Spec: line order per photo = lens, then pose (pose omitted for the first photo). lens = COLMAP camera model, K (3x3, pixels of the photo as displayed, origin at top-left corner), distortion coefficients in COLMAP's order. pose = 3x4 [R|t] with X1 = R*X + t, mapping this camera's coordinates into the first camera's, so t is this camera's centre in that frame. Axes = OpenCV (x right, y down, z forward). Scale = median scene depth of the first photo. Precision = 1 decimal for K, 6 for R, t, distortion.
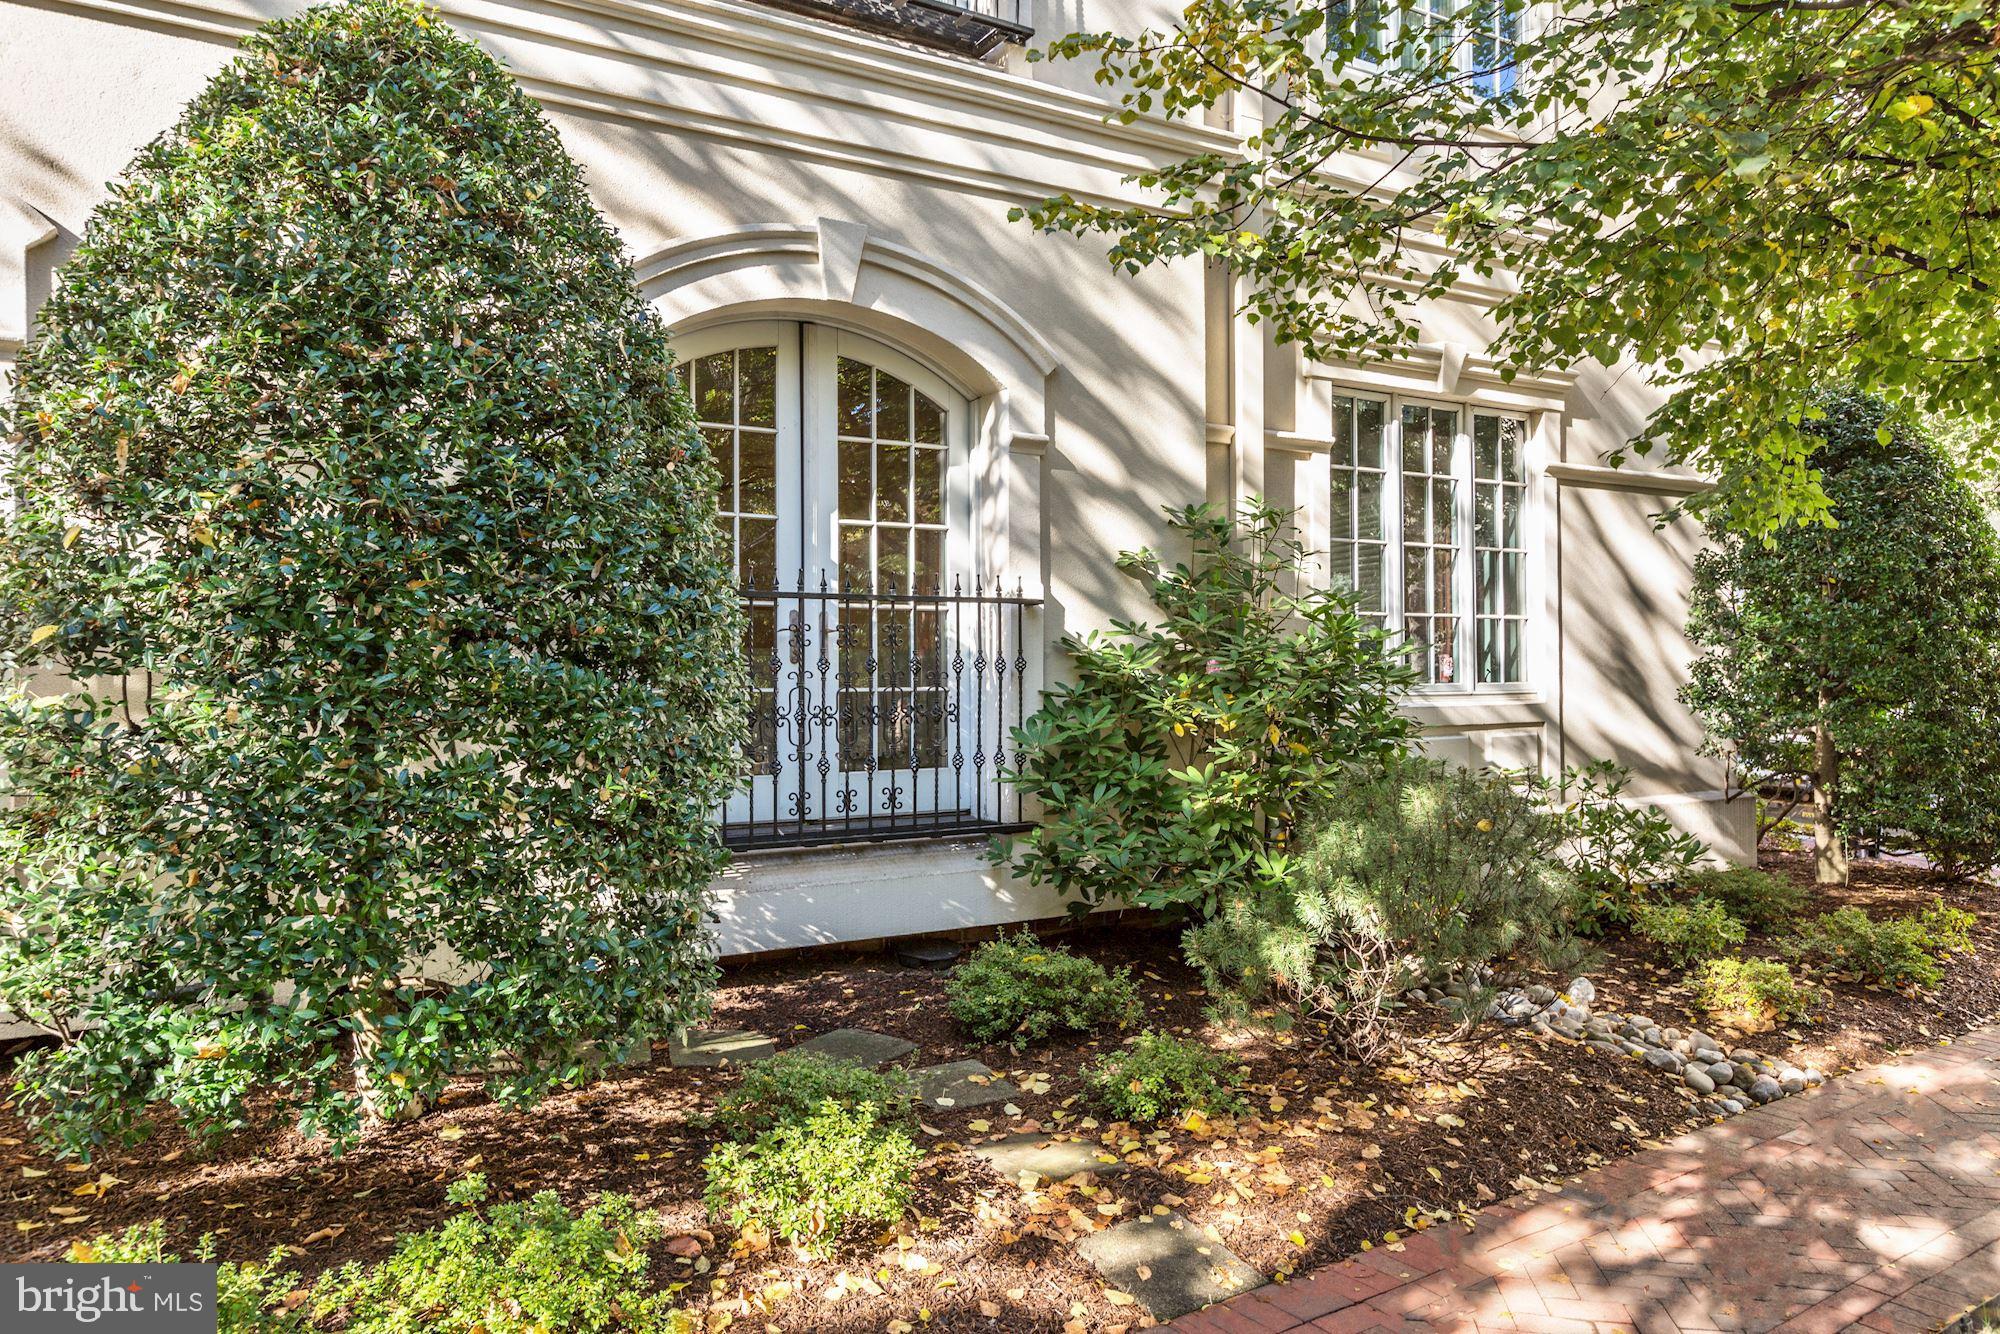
lens RADIAL K [[1409.6, 0, 1001.0], [0, 1409.6, 663.6], [0, 0, 1]] dist [0.001521, -0.000357]
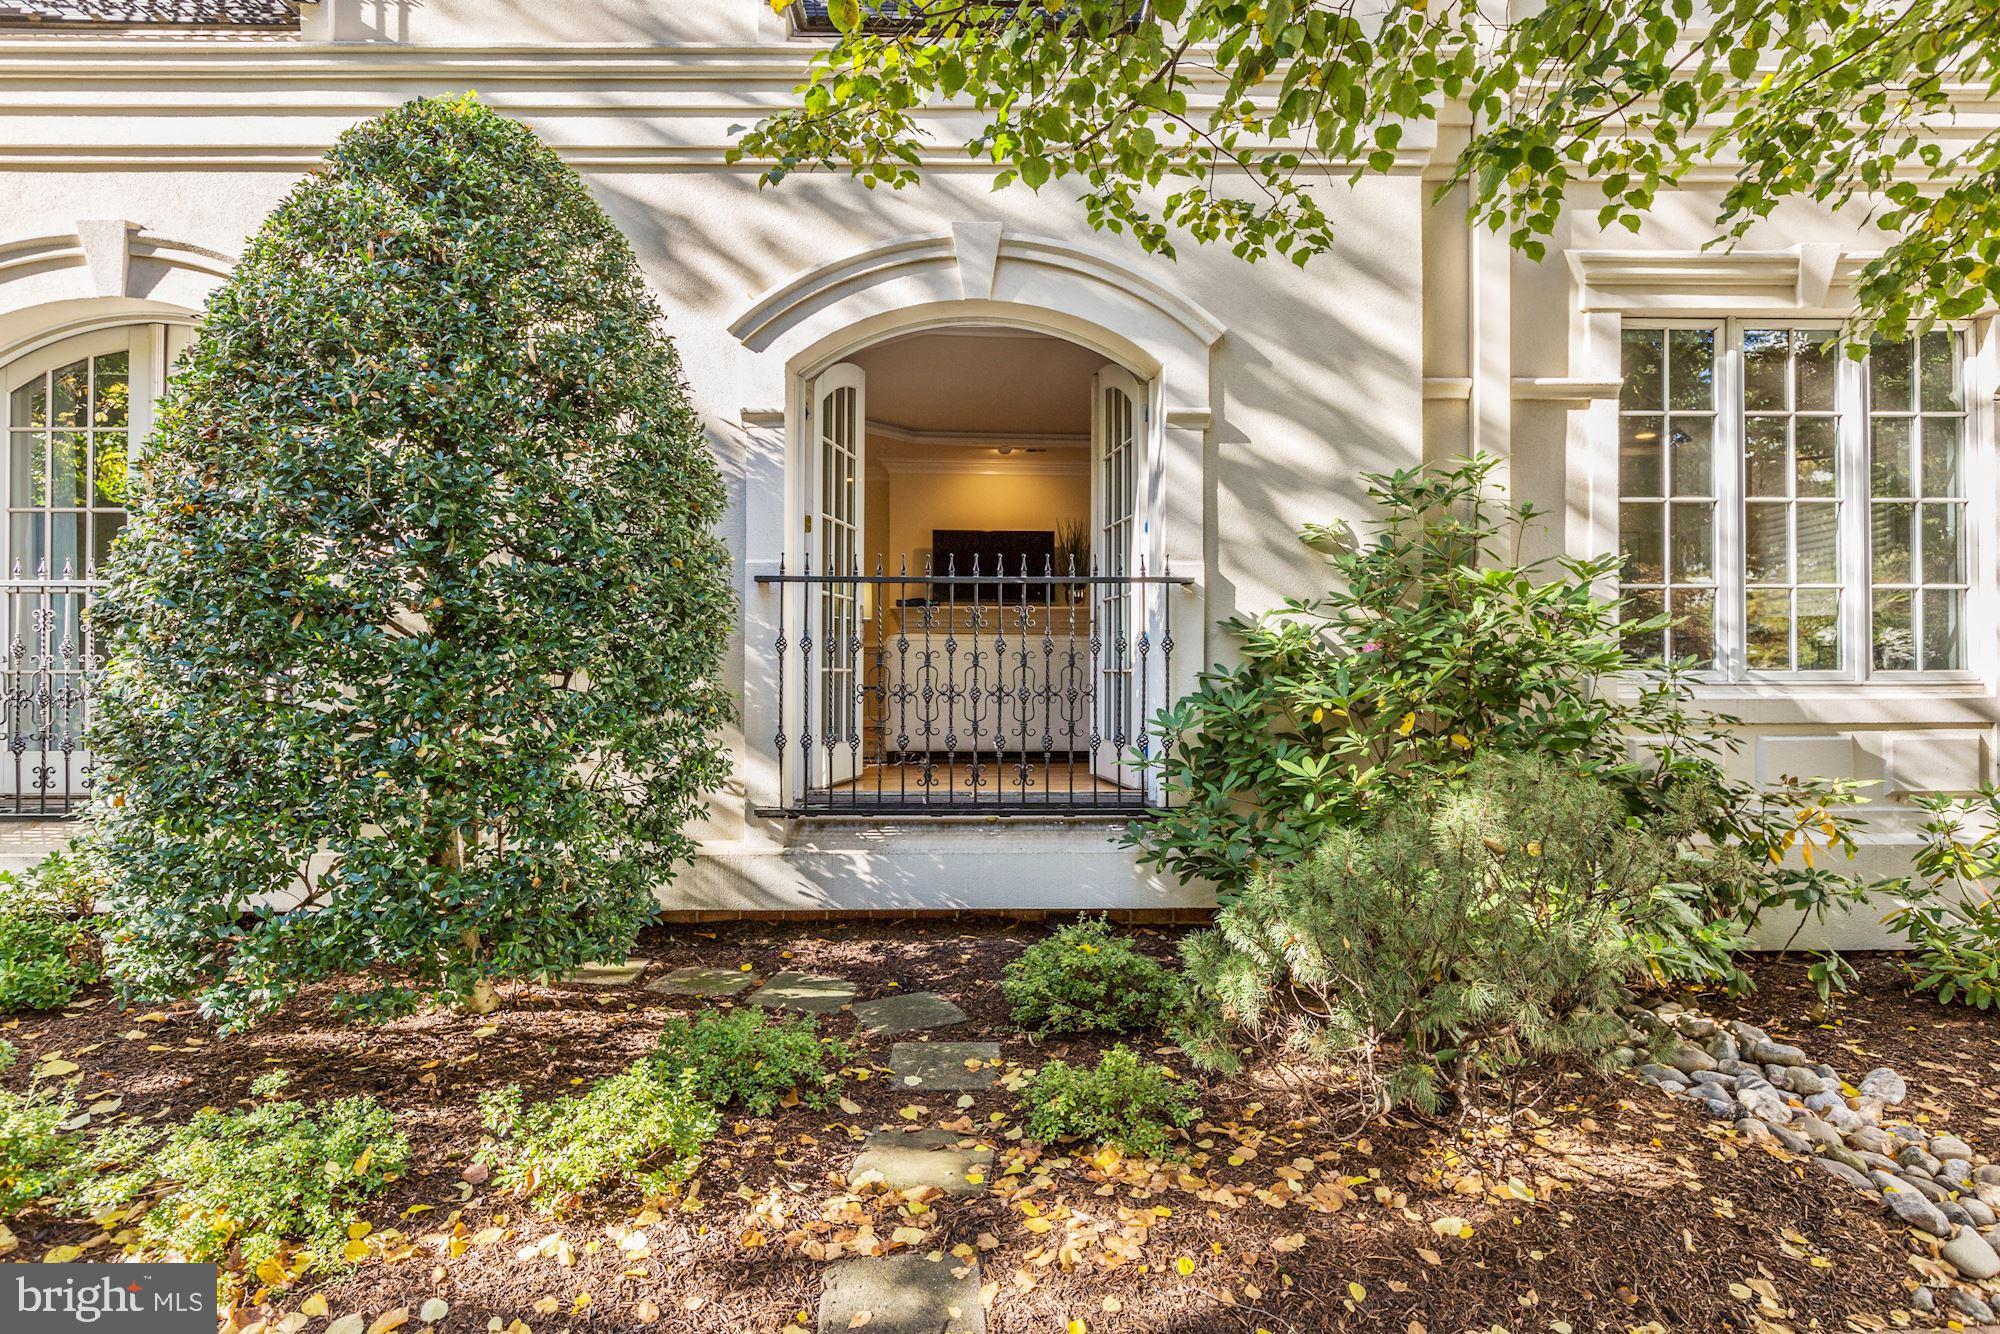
lens RADIAL K [[1167.4, 0, 999.7], [0, 1167.4, 666.7], [0, 0, 1]] dist [-0.005228, 0.001462]
pose [[0.860047, 0.010010, -0.510116, 0.327315], [-0.002134, 0.999869, 0.016023, 0.002424], [0.510210, -0.012692, 0.859956, 0.243123]]
